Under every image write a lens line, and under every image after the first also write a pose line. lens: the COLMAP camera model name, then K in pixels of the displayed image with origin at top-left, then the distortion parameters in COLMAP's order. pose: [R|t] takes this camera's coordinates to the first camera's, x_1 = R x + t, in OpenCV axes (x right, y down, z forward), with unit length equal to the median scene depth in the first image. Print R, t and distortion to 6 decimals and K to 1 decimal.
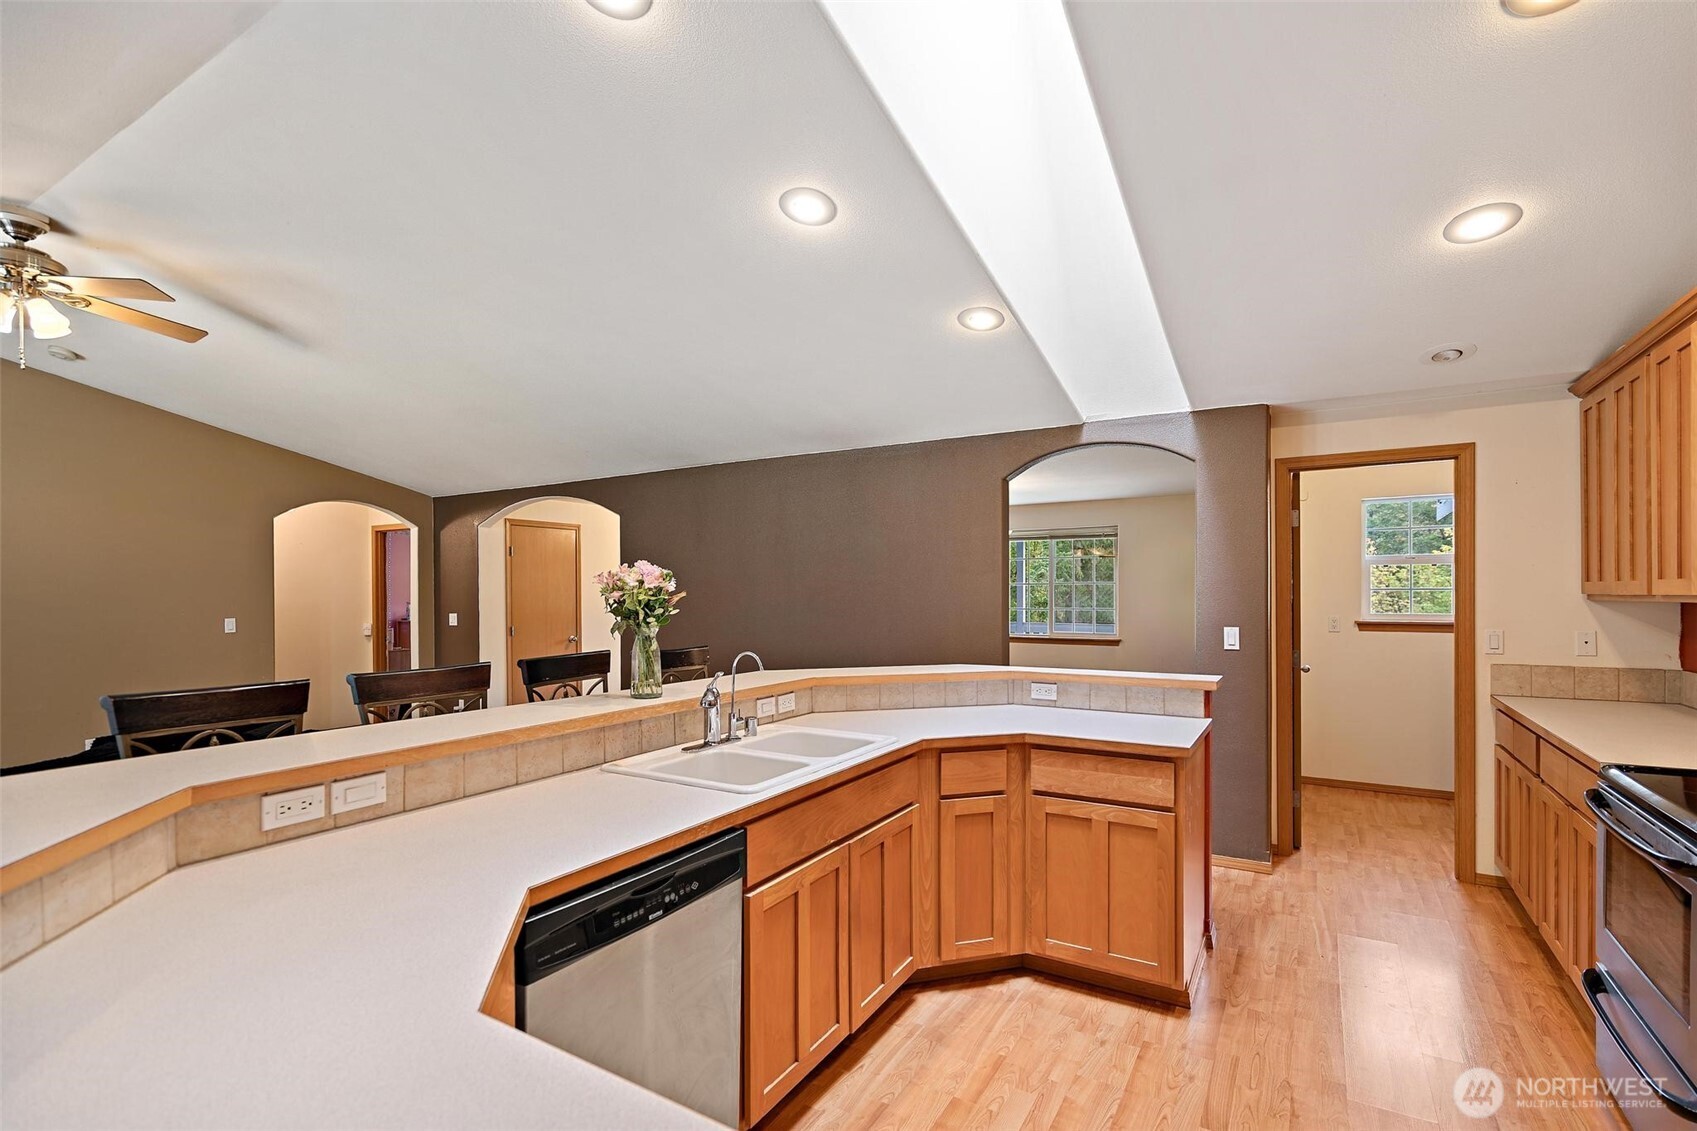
lens RADIAL K [[776.0, 0, 851.5], [0, 776.0, 593.5], [0, 0, 1]] dist [-0.000916, 0.000401]
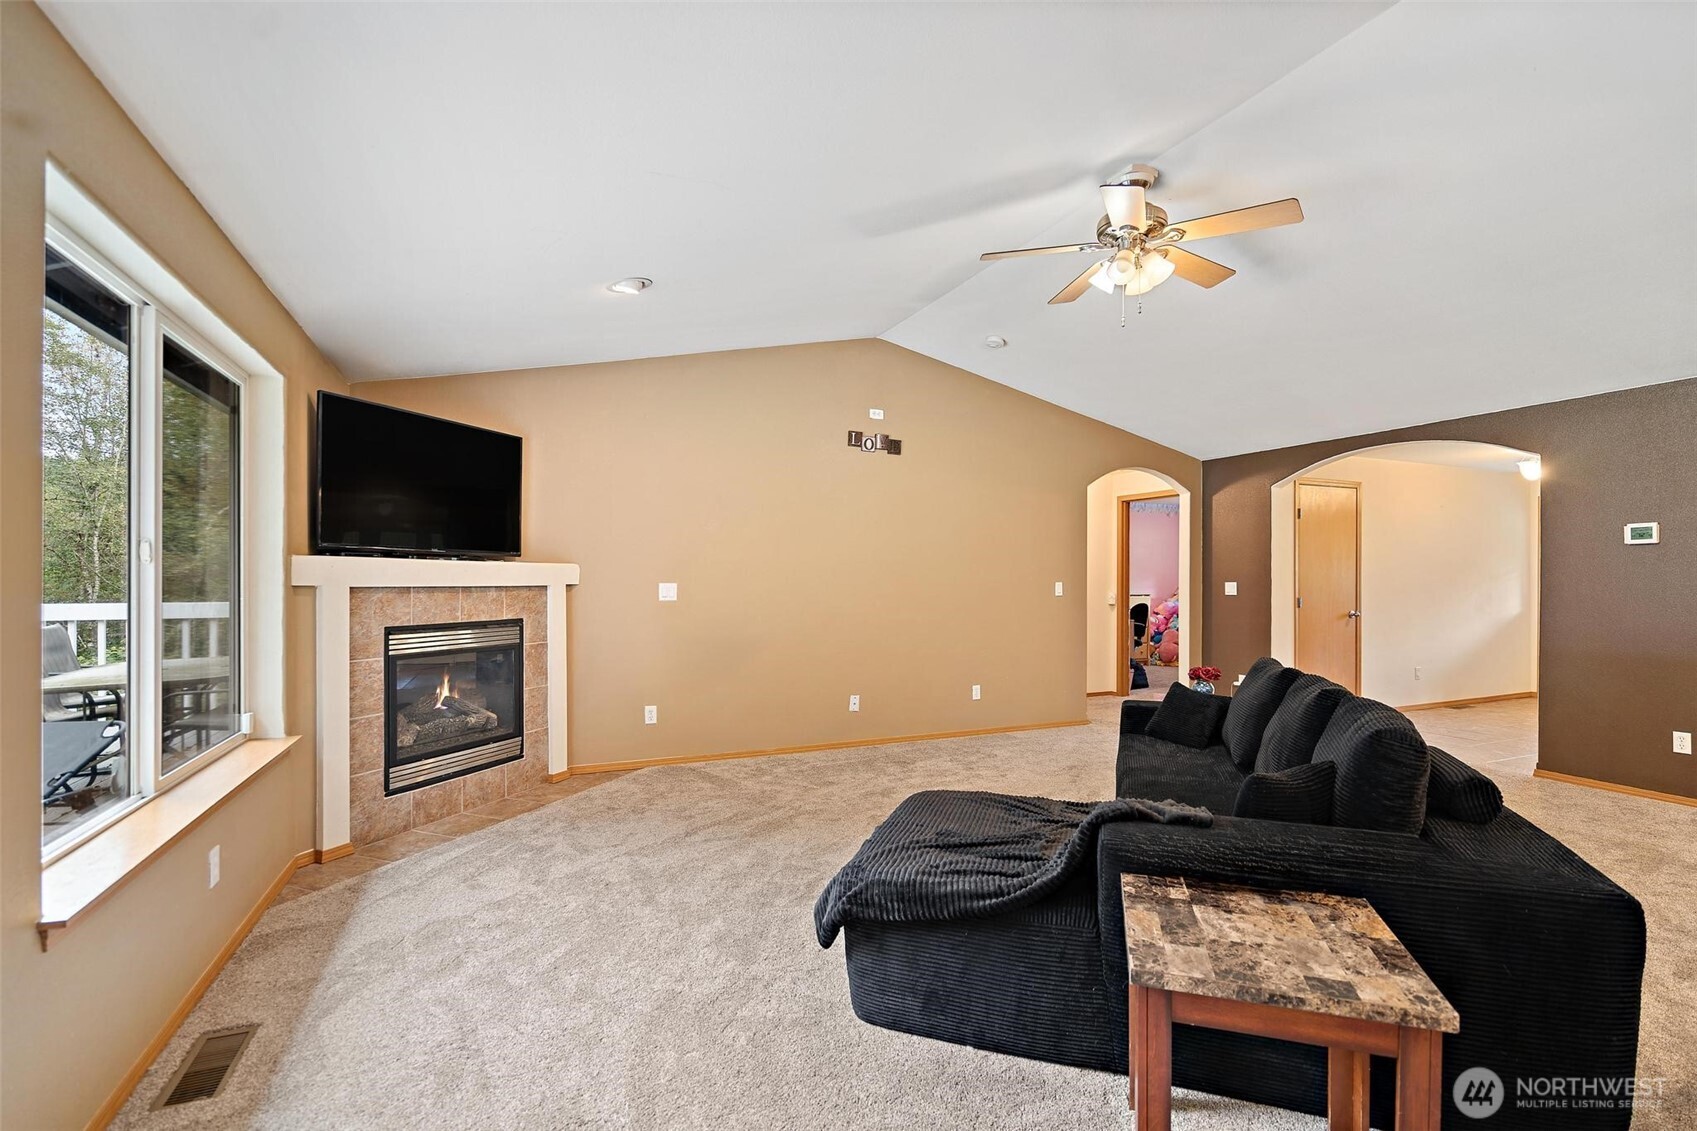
lens RADIAL K [[776.0, 0, 852.5], [0, 776.0, 567.9], [0, 0, 1]] dist [-0.000916, 0.000401]
pose [[0.815838, -0.007411, -0.578233, -0.661417], [-0.001430, 0.999889, -0.014833, 0.044701], [0.578279, 0.012928, 0.815737, -0.028745]]
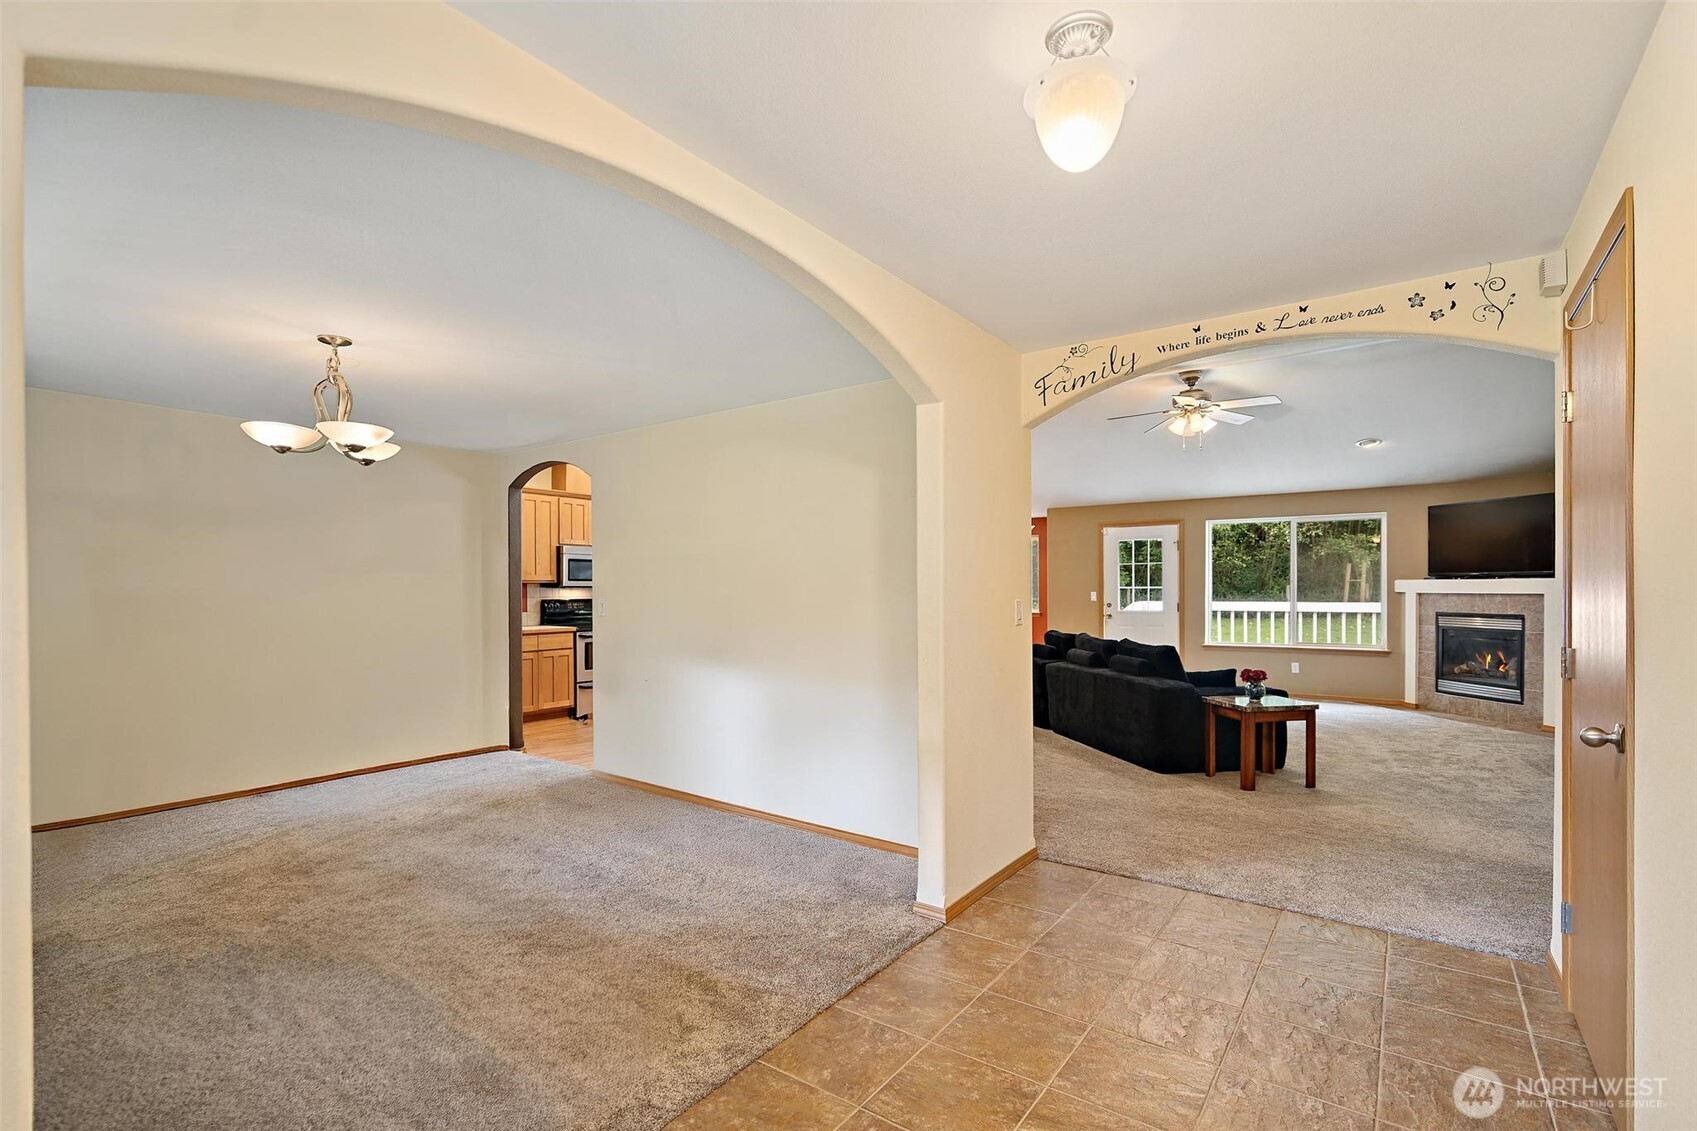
lens RADIAL K [[776.0, 0, 862.1], [0, 776.0, 593.9], [0, 0, 1]] dist [-0.000916, 0.000401]
pose [[-0.996035, 0.005146, 0.088809, -0.369730], [0.005840, 0.999954, 0.007554, 0.032662], [-0.088766, 0.008042, -0.996020, 2.618299]]
